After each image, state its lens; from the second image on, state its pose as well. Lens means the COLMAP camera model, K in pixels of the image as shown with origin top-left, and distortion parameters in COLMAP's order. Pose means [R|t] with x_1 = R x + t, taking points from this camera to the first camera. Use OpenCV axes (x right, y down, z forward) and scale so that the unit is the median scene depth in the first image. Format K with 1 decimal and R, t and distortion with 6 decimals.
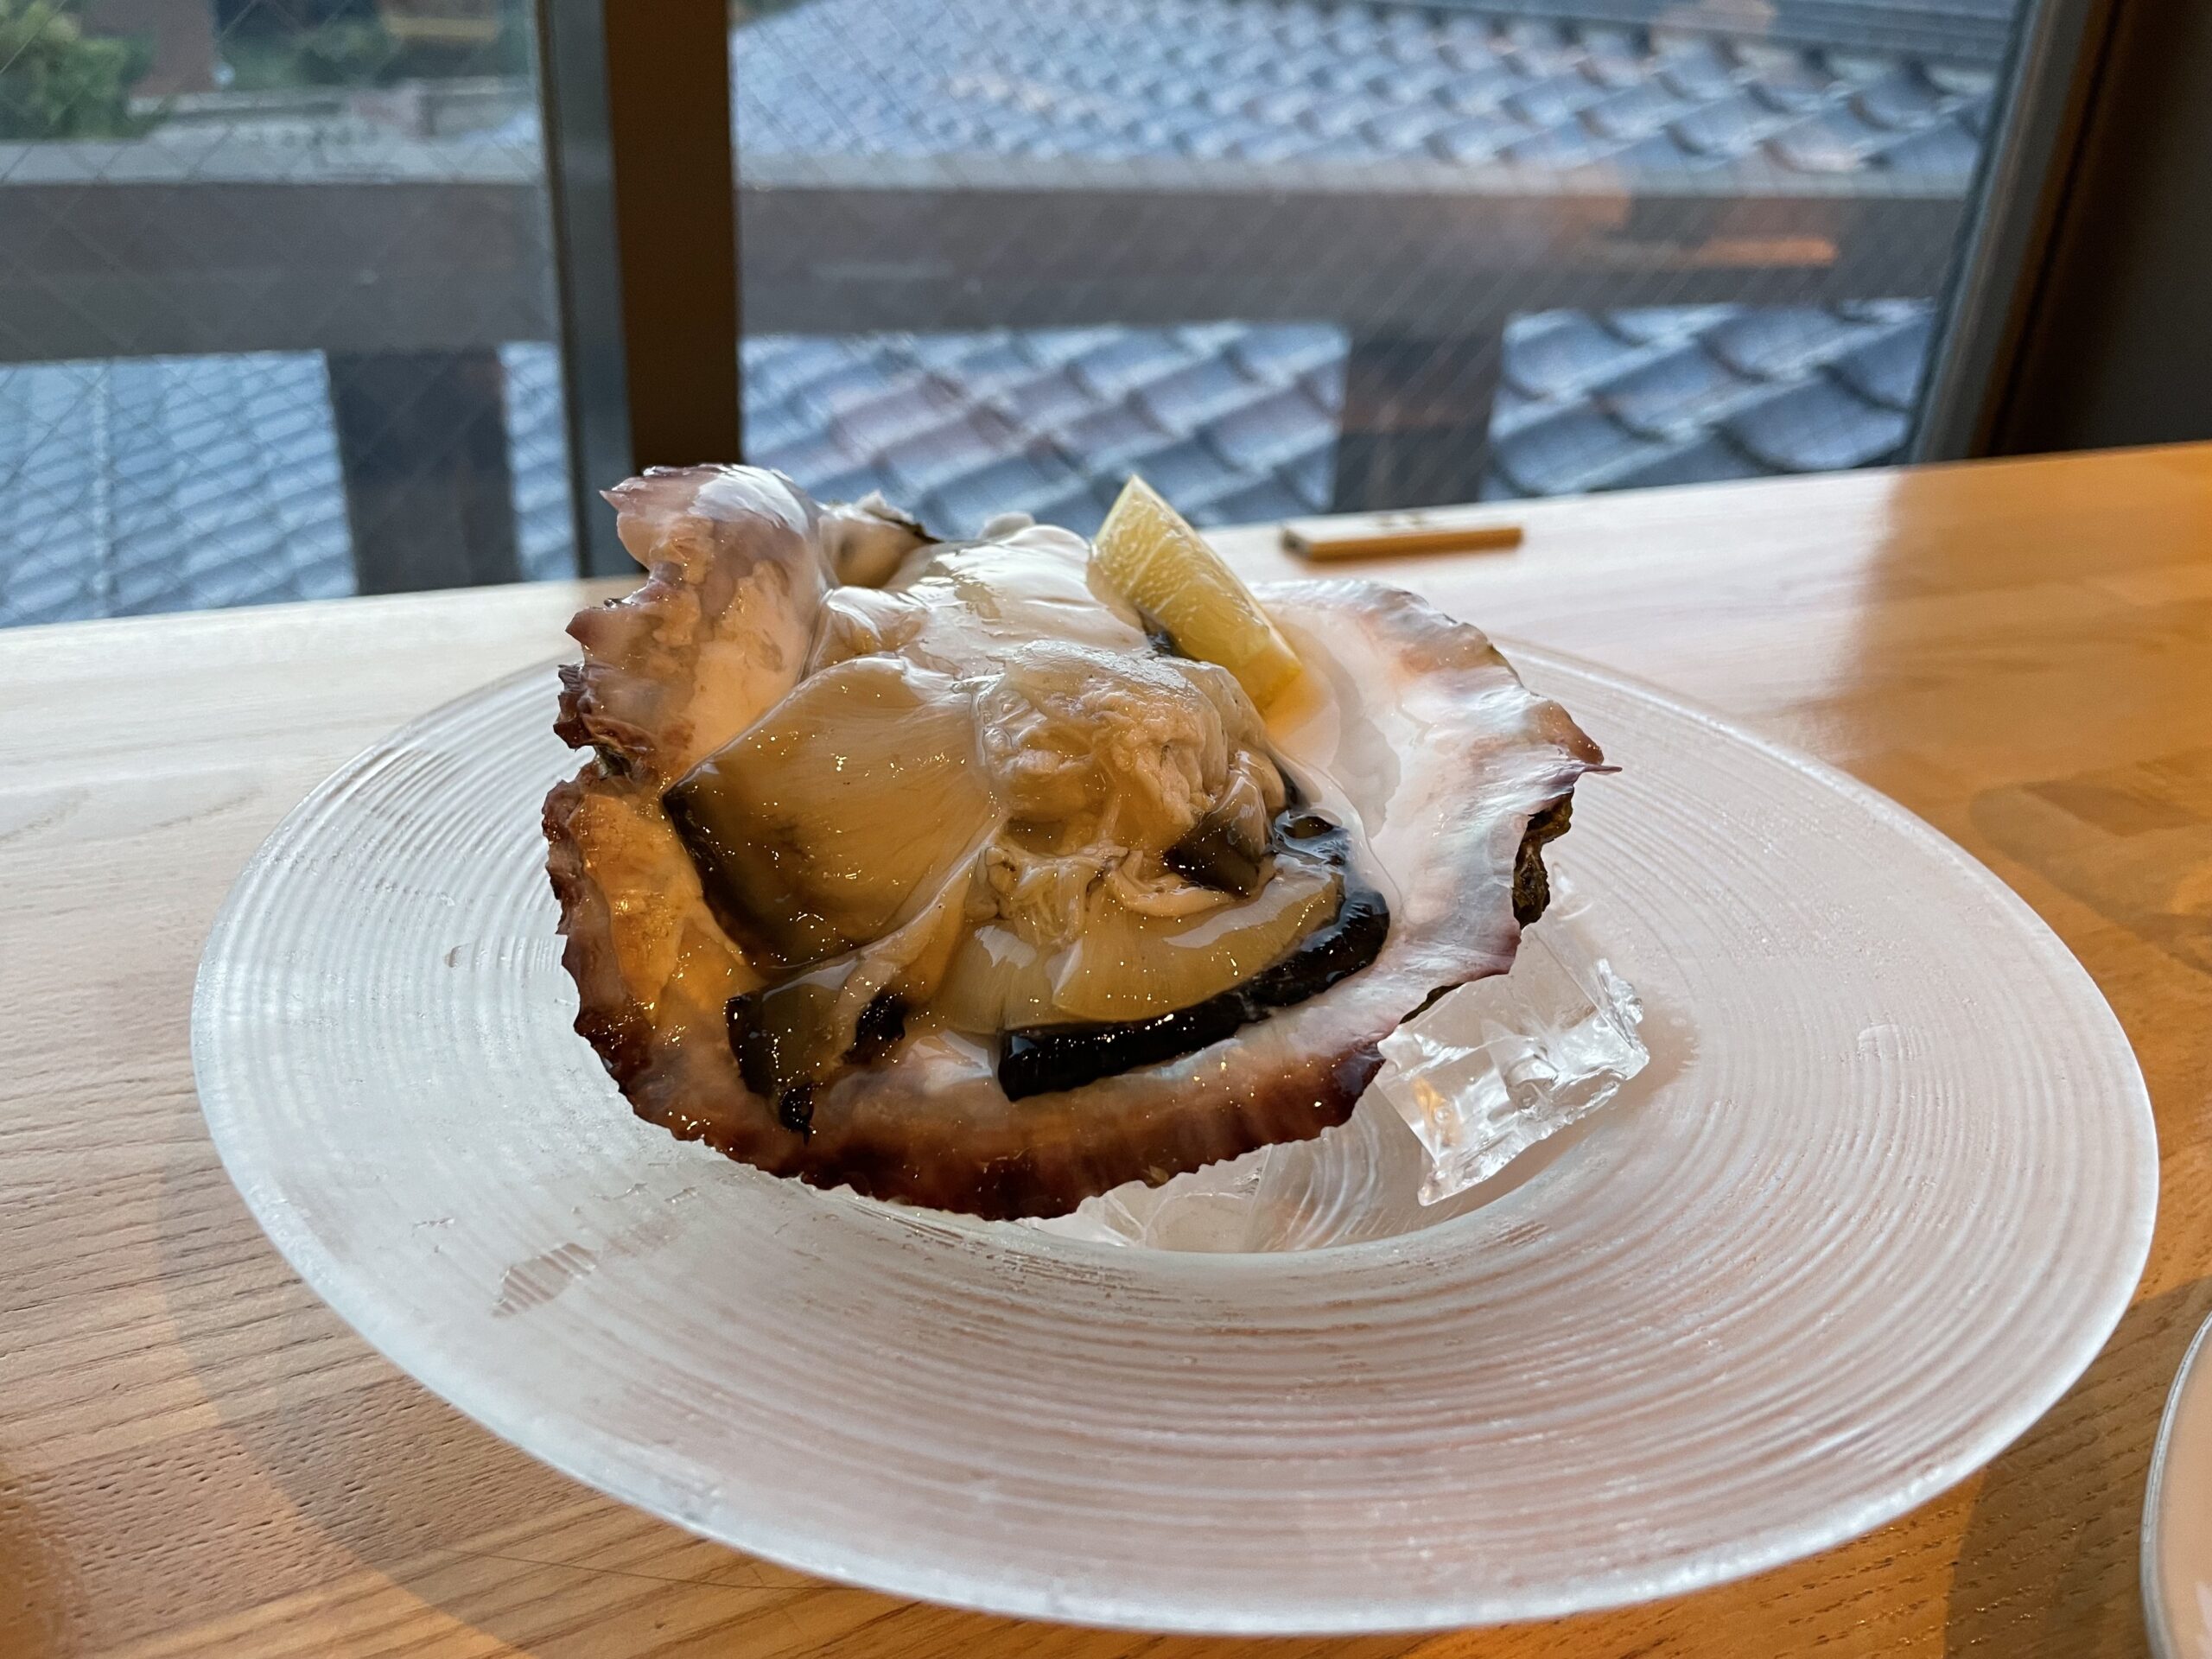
lens RADIAL K [[1696.1, 0, 1118.3], [0, 1696.1, 831.5], [0, 0, 1]] dist [0.008455, -0.022053]
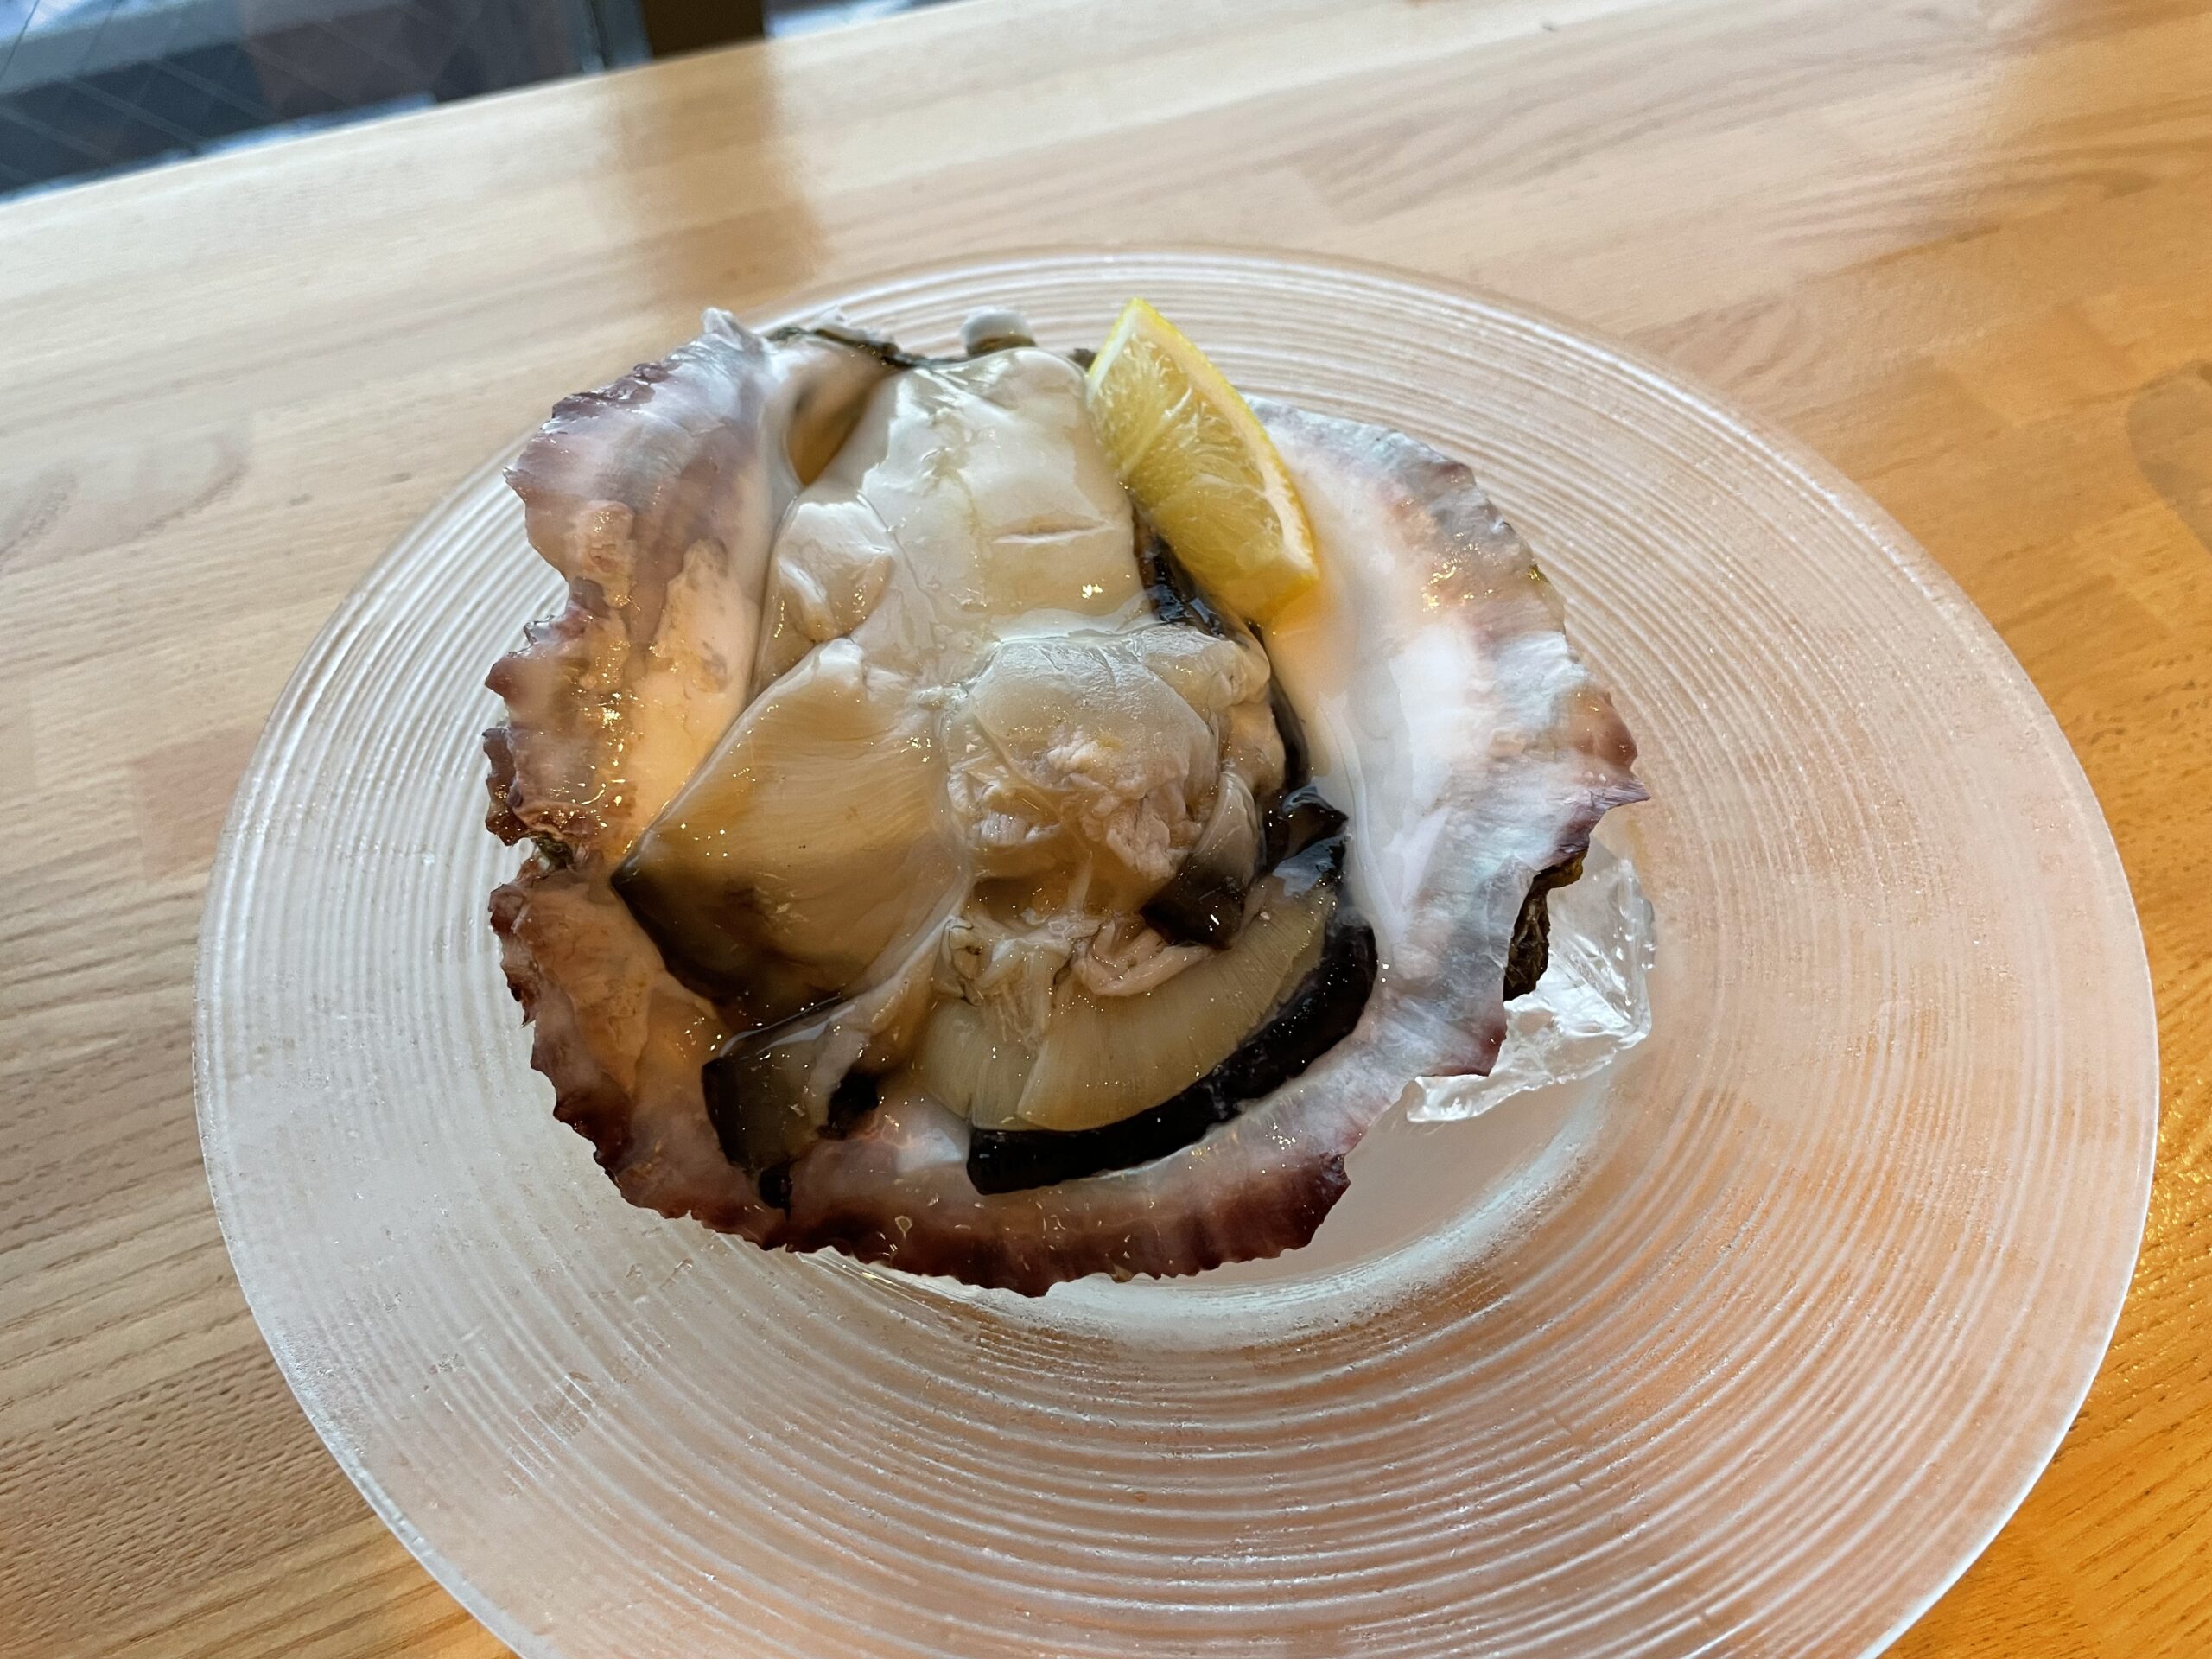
lens RADIAL K [[1696.1, 0, 1092.5], [0, 1696.1, 837.9], [0, 0, 1]] dist [0.008455, -0.022053]
pose [[0.997290, 0.012101, -0.072573, 0.071402], [0.020677, 0.900533, 0.434296, -0.450954], [0.070609, -0.434620, 0.897842, 0.170318]]
